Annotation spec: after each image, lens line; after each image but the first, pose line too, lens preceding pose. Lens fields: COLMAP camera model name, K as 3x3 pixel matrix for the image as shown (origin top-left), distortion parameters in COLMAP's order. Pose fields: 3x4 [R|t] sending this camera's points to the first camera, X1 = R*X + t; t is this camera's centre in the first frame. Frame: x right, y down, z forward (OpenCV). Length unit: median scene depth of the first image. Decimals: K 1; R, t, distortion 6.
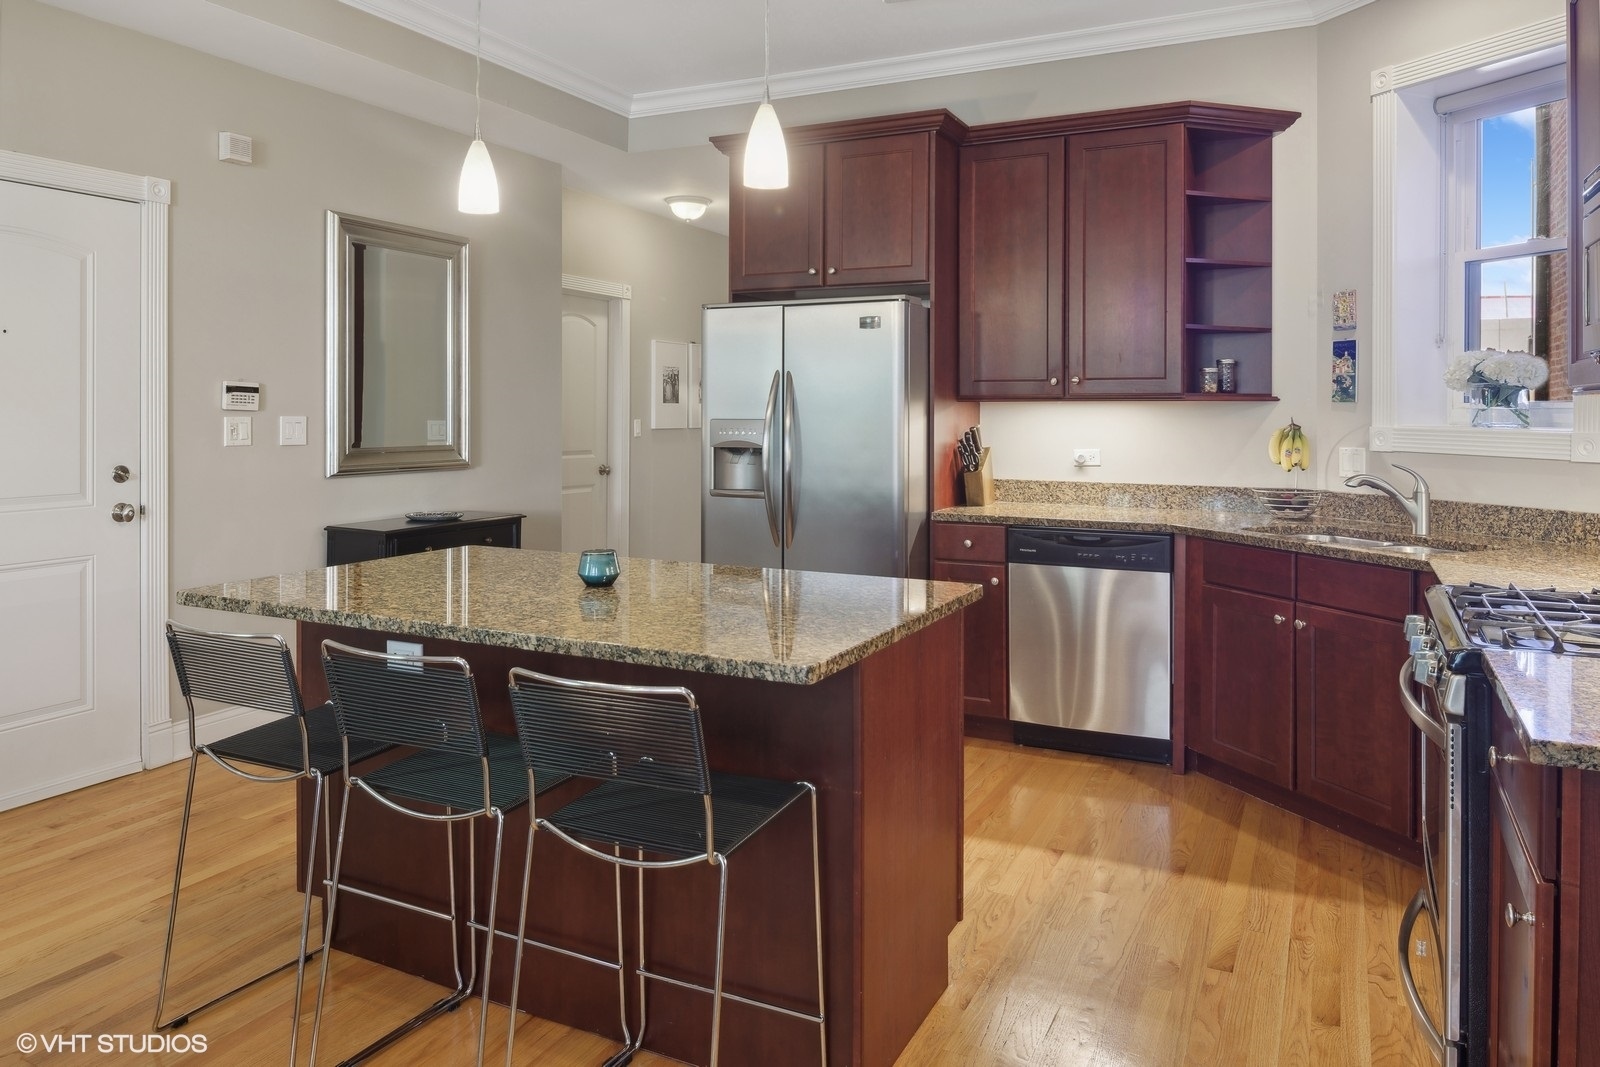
lens RADIAL K [[1119.8, 0, 770.4], [0, 1119.8, 411.1], [0, 0, 1]] dist [-0.001427, -0.001507]
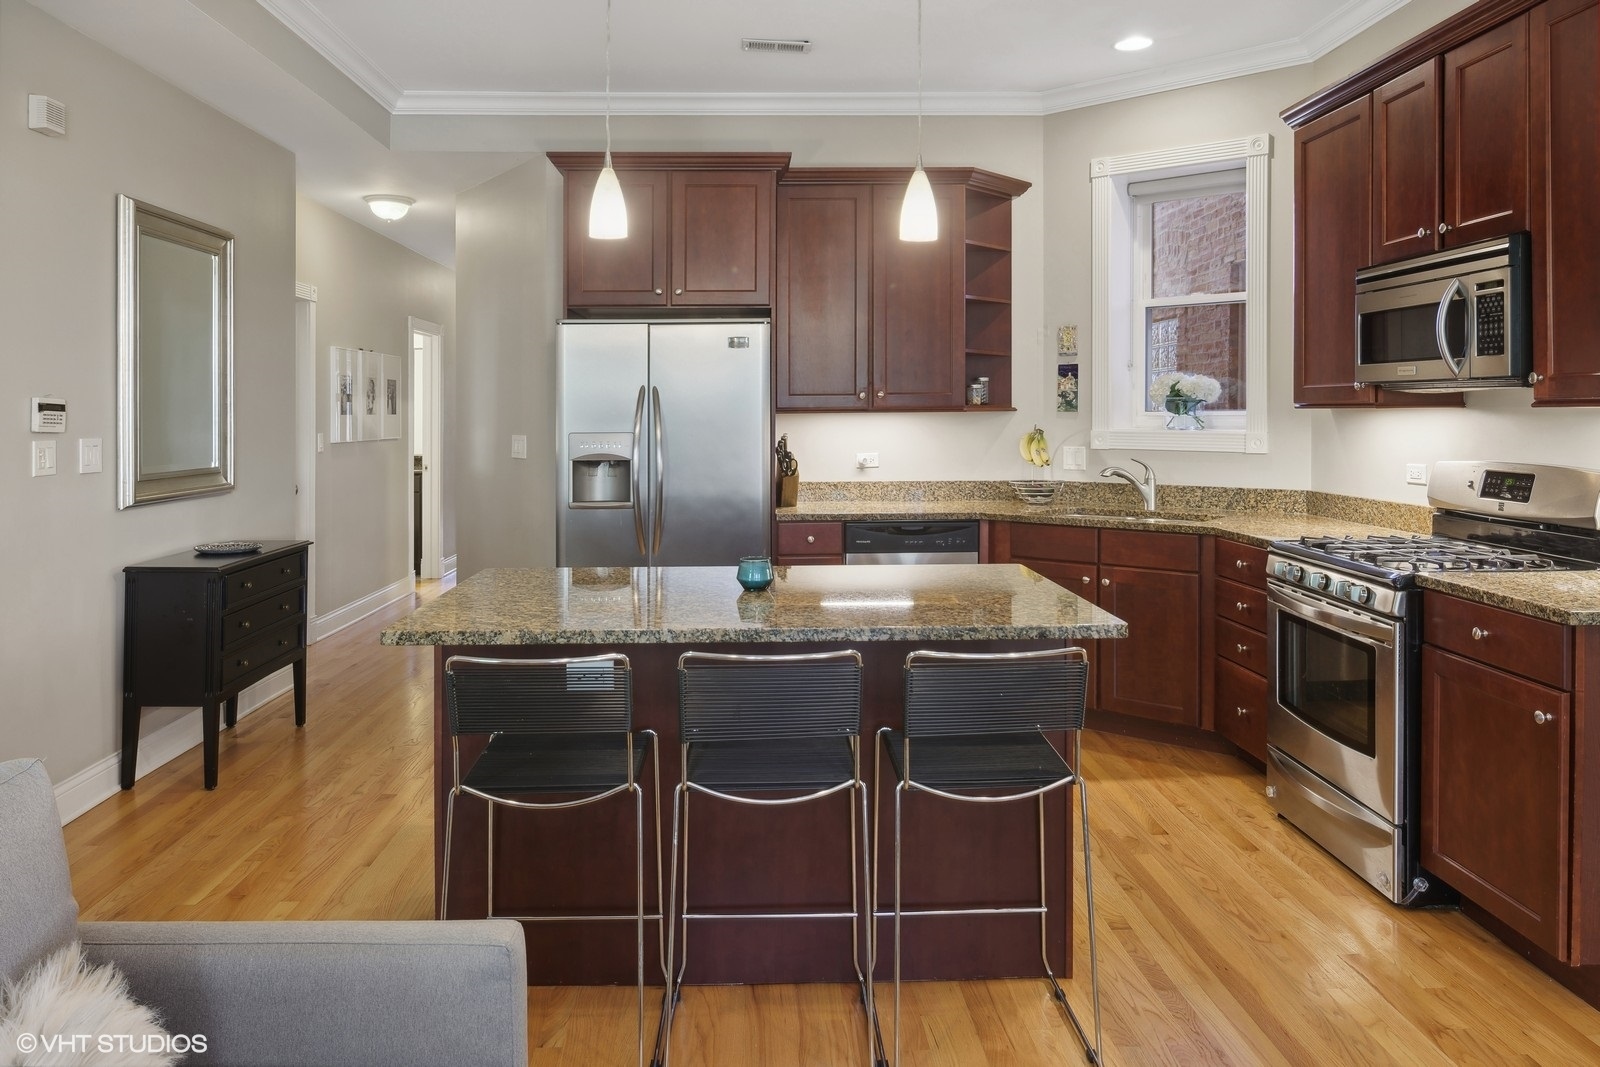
lens RADIAL K [[1119.8, 0, 794.2], [0, 1119.8, 425.7], [0, 0, 1]] dist [-0.001427, -0.001507]
pose [[0.879760, -0.014005, 0.475212, -0.381278], [0.009945, 0.999889, 0.011056, -0.009349], [-0.475314, -0.005001, 0.879802, 0.012485]]
